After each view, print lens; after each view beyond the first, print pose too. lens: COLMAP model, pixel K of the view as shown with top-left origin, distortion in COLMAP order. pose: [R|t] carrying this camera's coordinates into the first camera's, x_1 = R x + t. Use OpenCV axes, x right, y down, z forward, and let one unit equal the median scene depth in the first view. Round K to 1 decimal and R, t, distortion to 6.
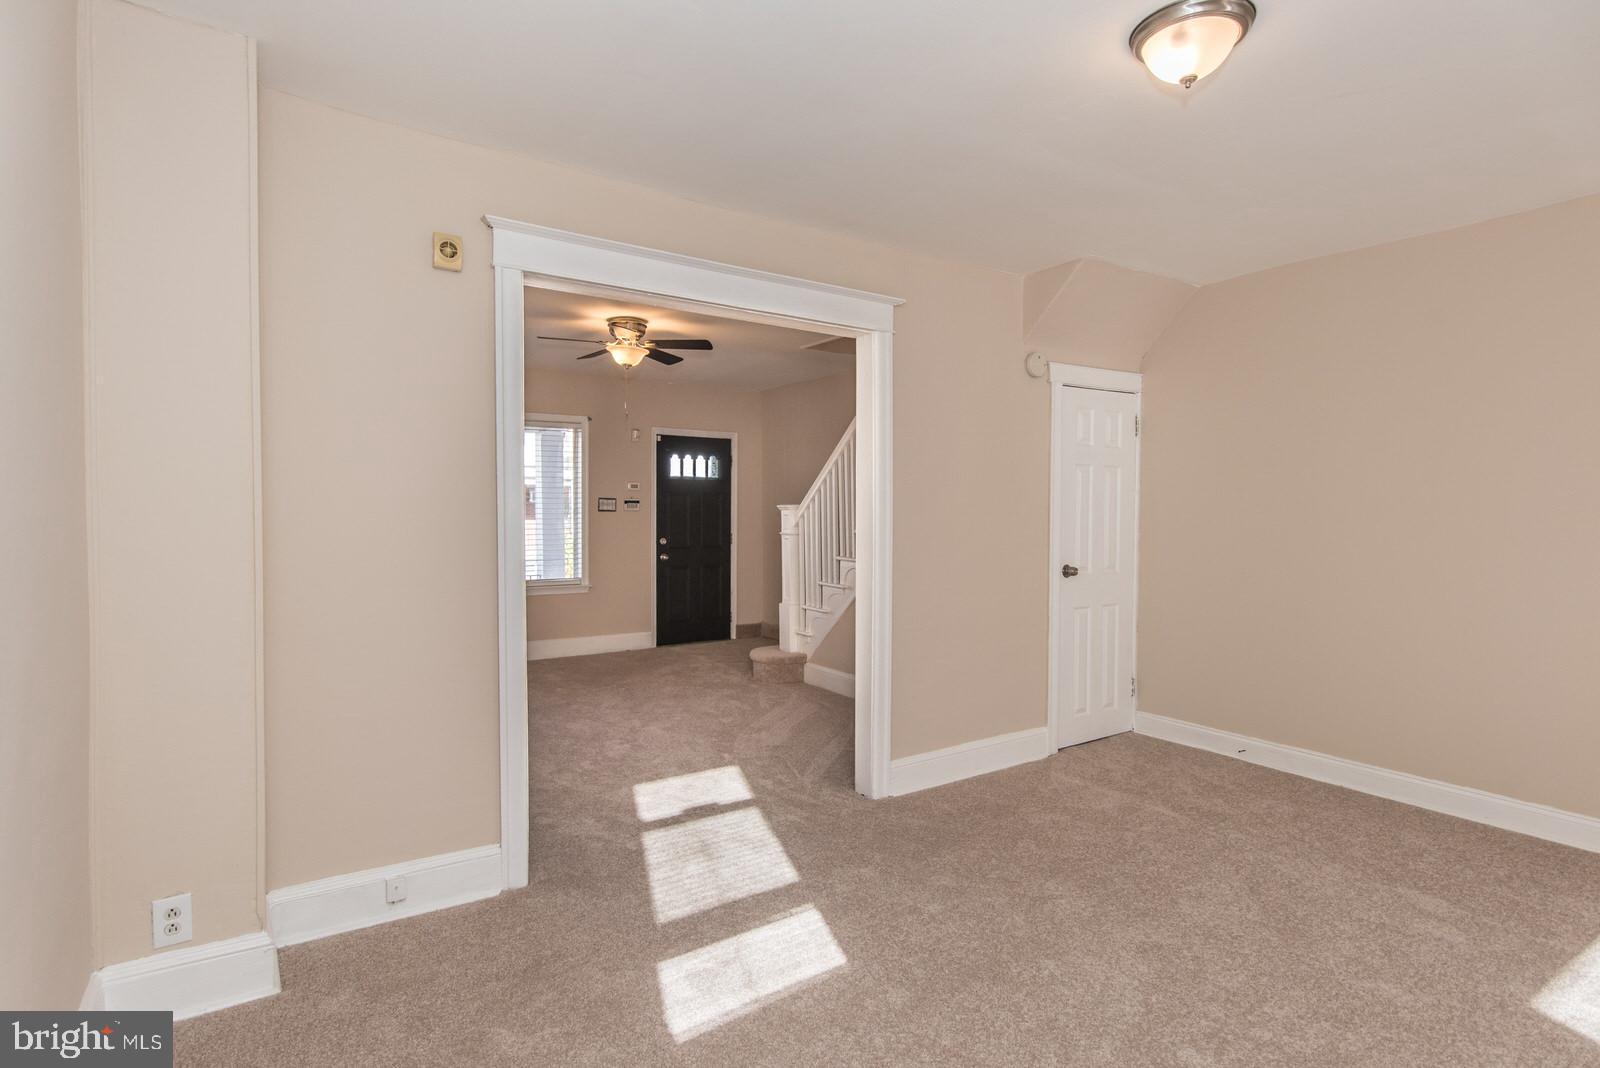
lens RADIAL K [[752.0, 0, 797.8], [0, 752.0, 519.0], [0, 0, 1]] dist [0.014912, -0.000267]
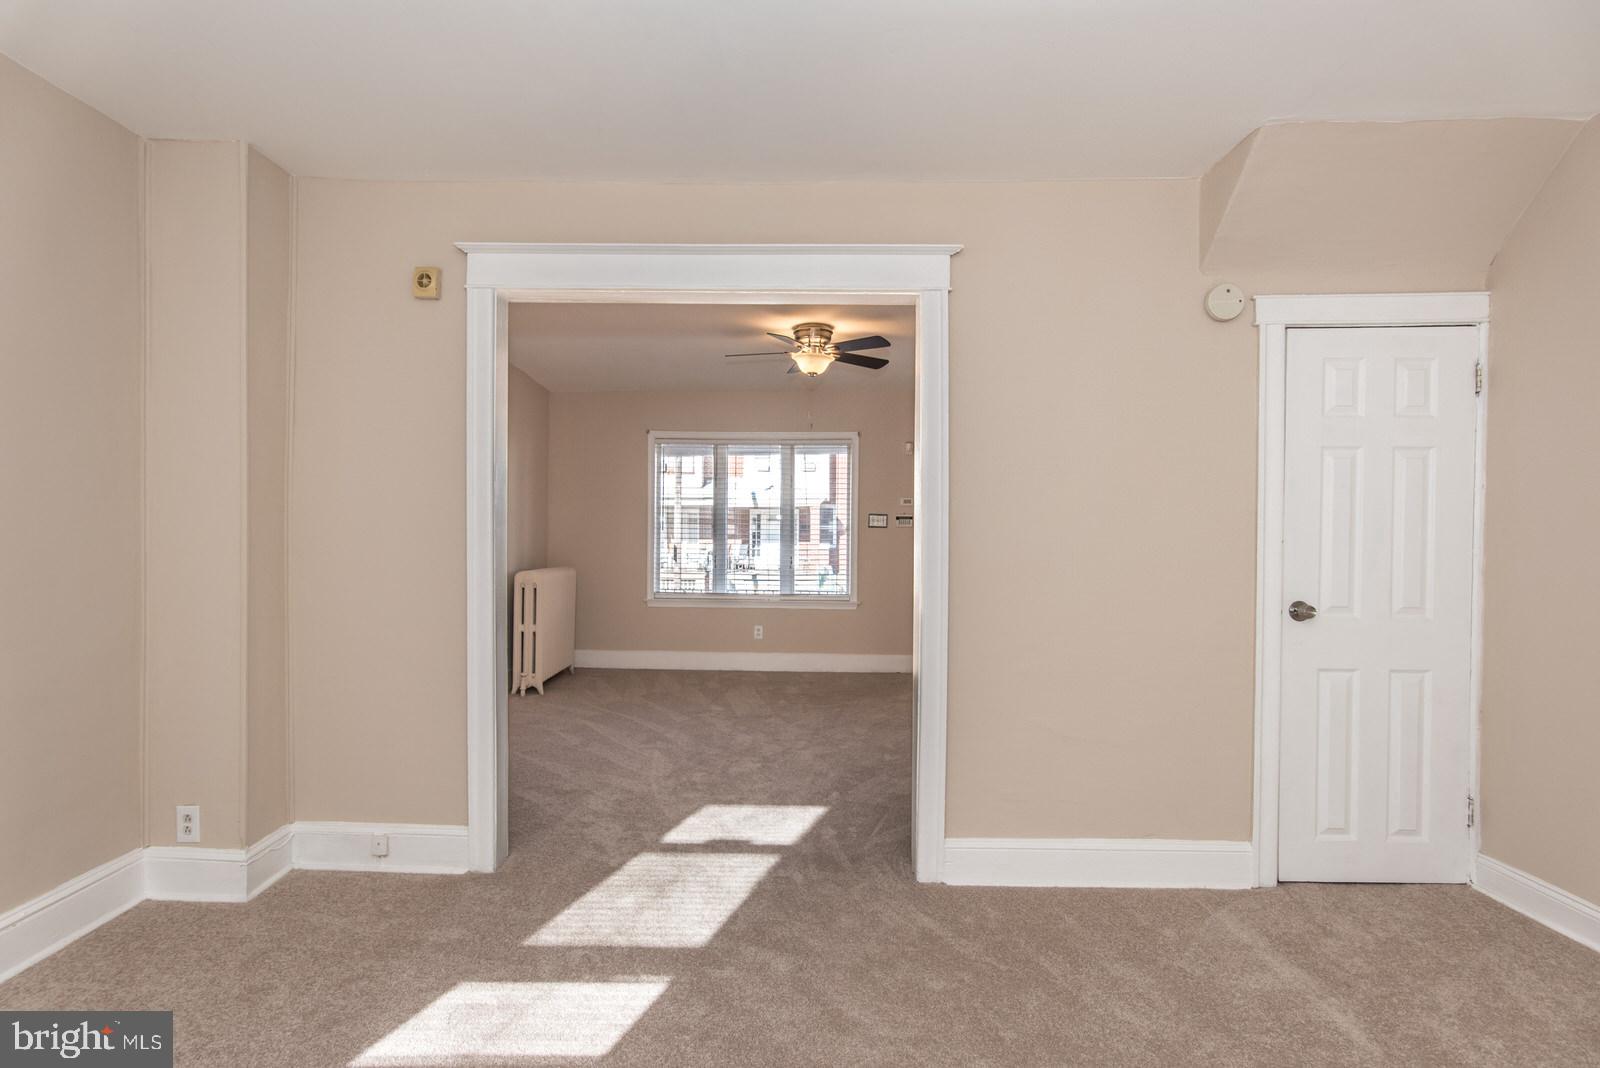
lens RADIAL K [[759.6, 0, 800.0], [0, 759.6, 534.0], [0, 0, 1]] dist [0.002919, -0.000173]
pose [[0.838469, 0.004426, -0.544931, 0.390573], [-0.010109, 0.999921, -0.007433, 0.012499], [0.544855, 0.011741, 0.838448, 0.234237]]
